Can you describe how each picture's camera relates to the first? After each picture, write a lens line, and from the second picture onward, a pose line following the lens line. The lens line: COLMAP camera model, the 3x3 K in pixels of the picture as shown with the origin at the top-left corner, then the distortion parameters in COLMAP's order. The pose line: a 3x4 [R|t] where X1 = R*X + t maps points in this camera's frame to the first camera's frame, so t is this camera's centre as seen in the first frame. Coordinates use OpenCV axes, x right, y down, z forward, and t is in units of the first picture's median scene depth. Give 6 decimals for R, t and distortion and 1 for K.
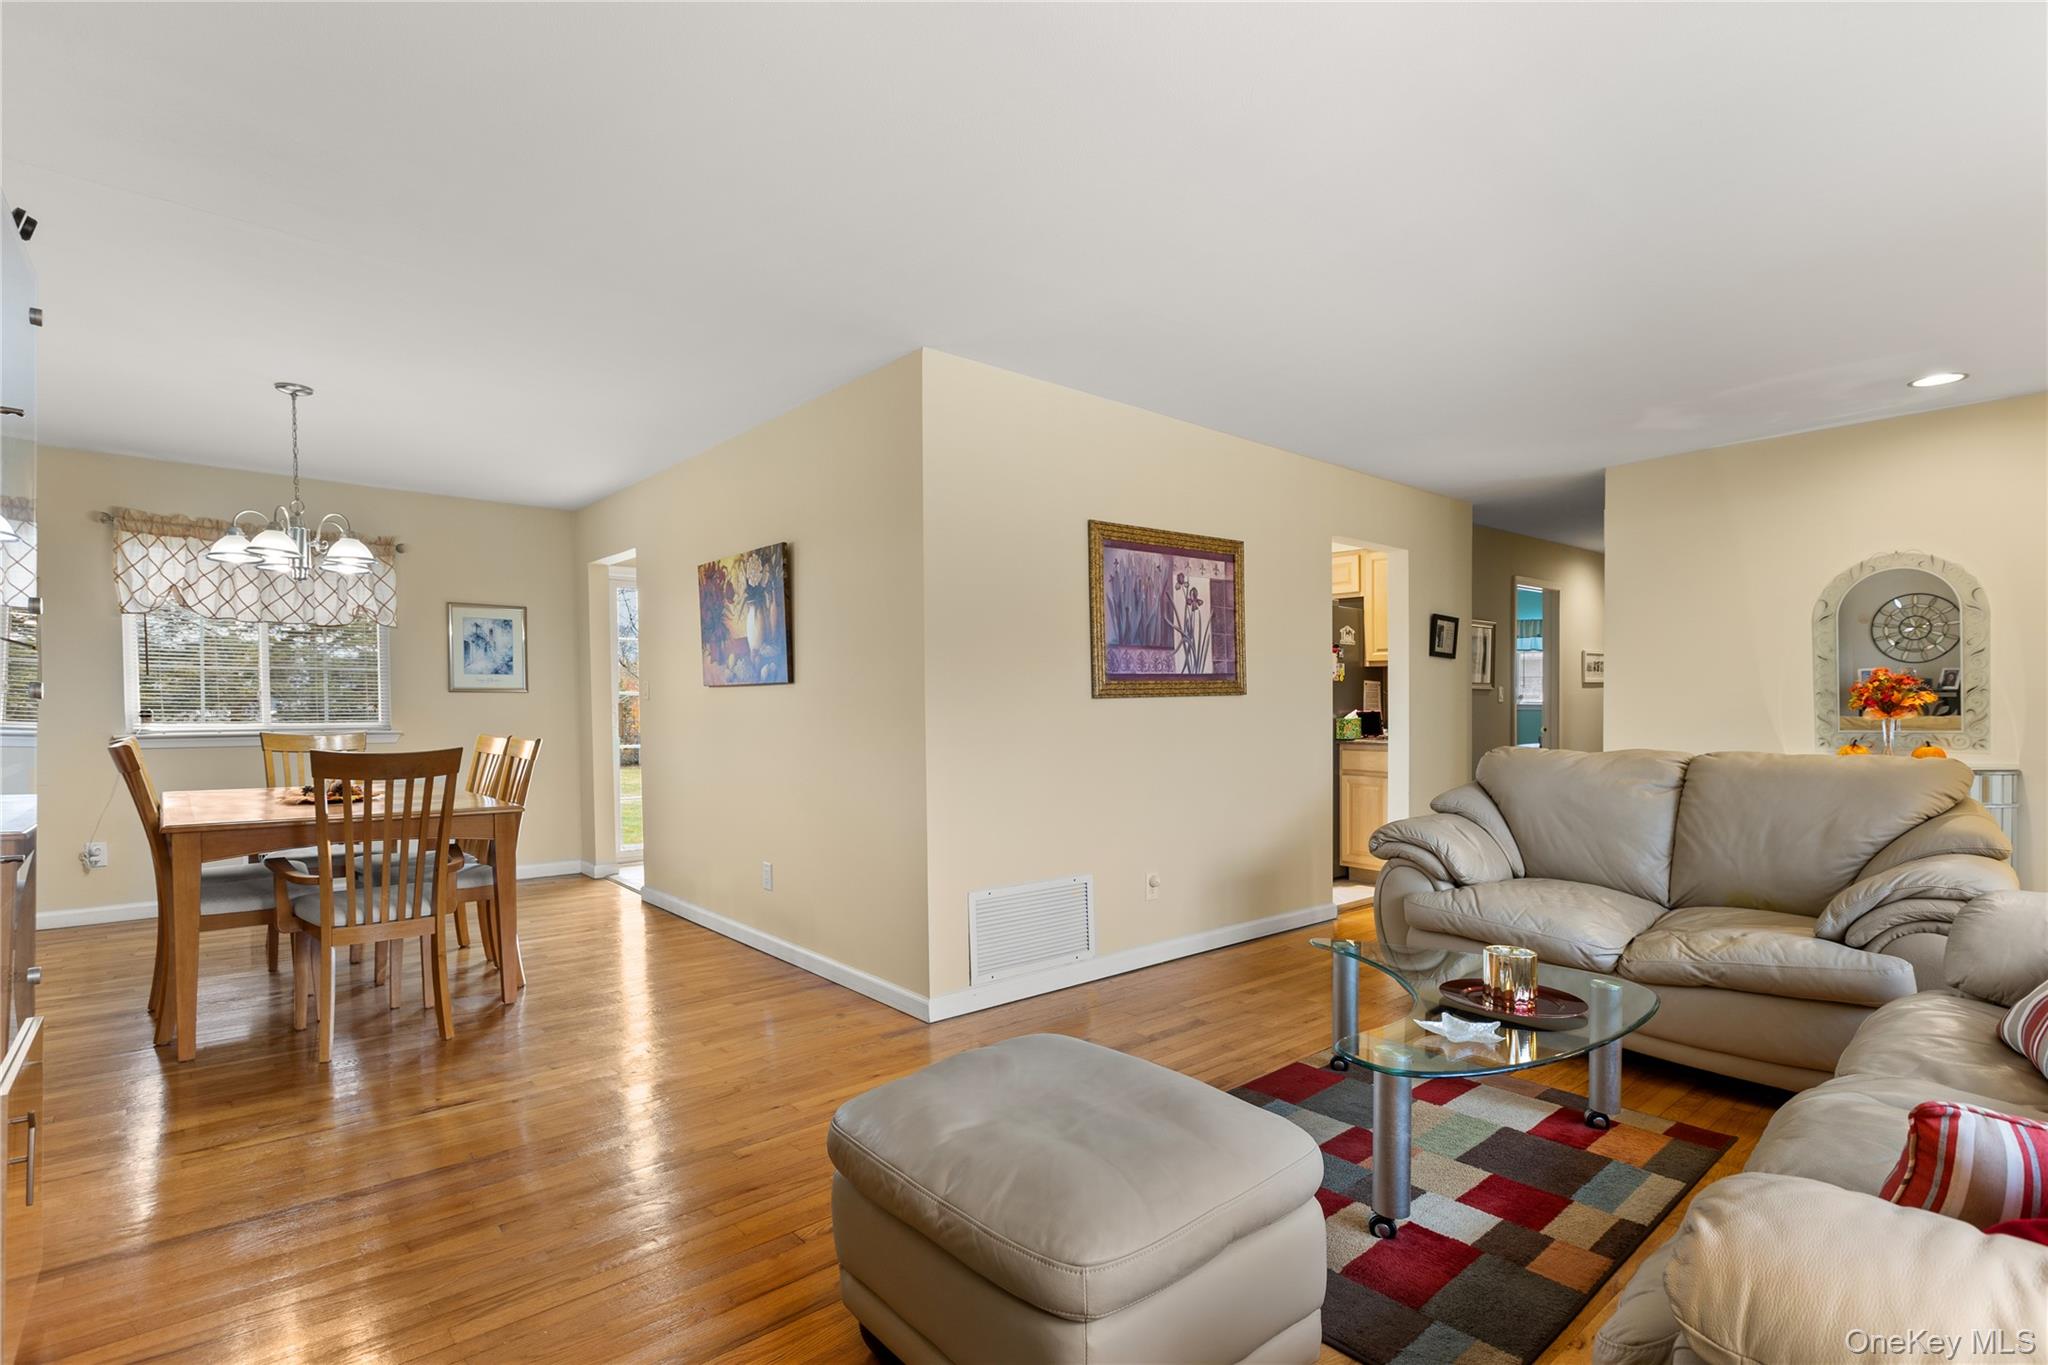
lens RADIAL K [[947.7, 0, 1003.0], [0, 947.7, 731.8], [0, 0, 1]] dist [0.004705, 0.000824]
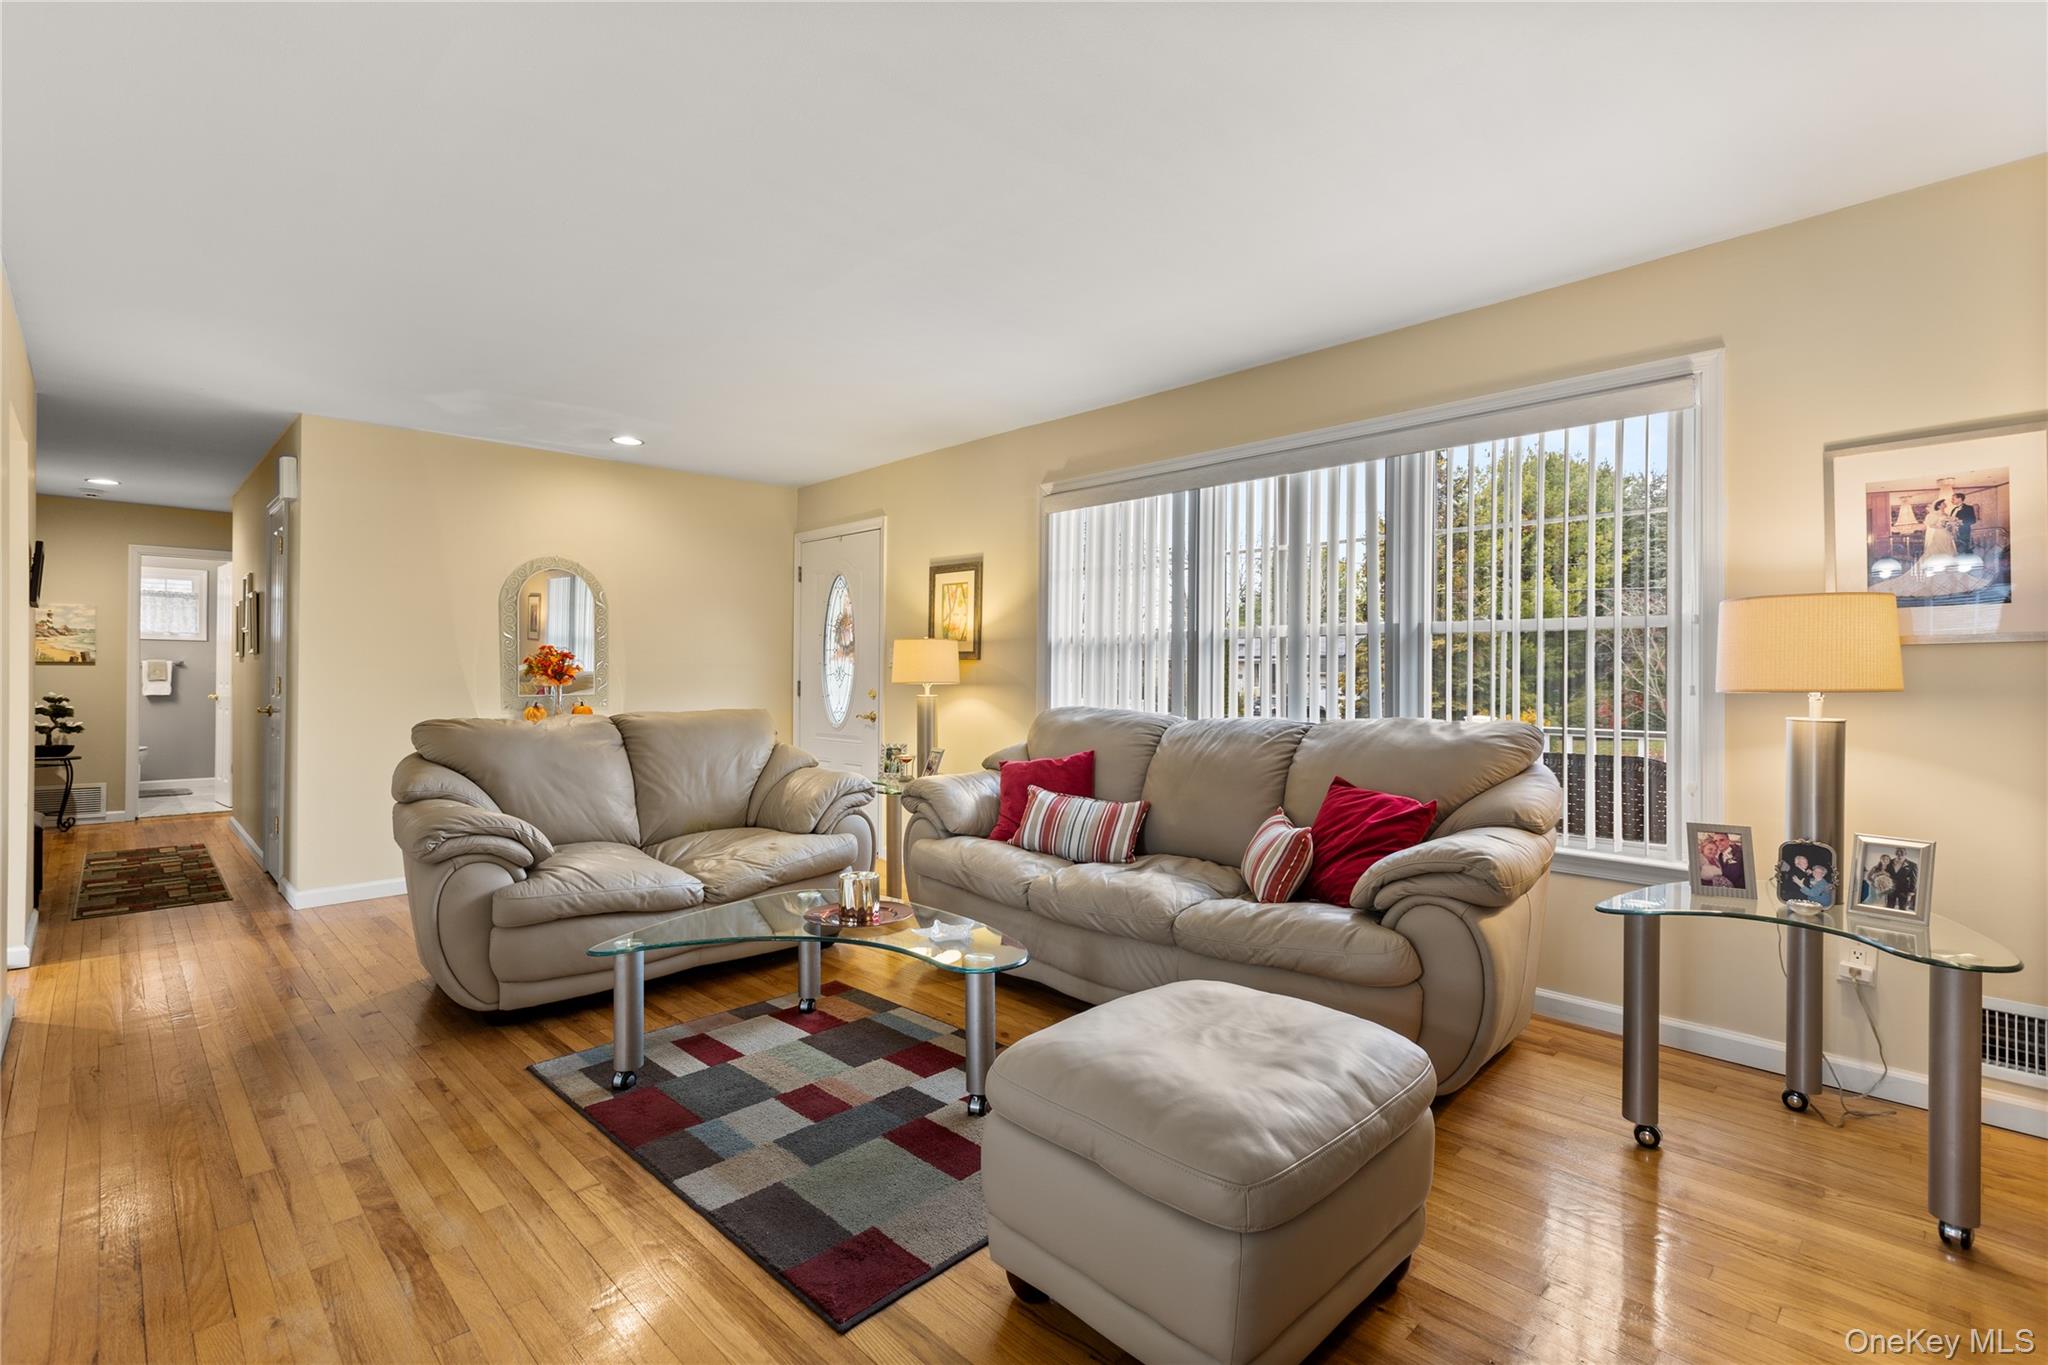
lens RADIAL K [[947.7, 0, 1011.3], [0, 947.7, 672.4], [0, 0, 1]] dist [0.004705, 0.000824]
pose [[-0.070301, 0.004800, 0.997514, -0.519946], [0.022014, 0.999752, -0.003259, -0.016756], [-0.997283, 0.021730, -0.070389, 0.659127]]
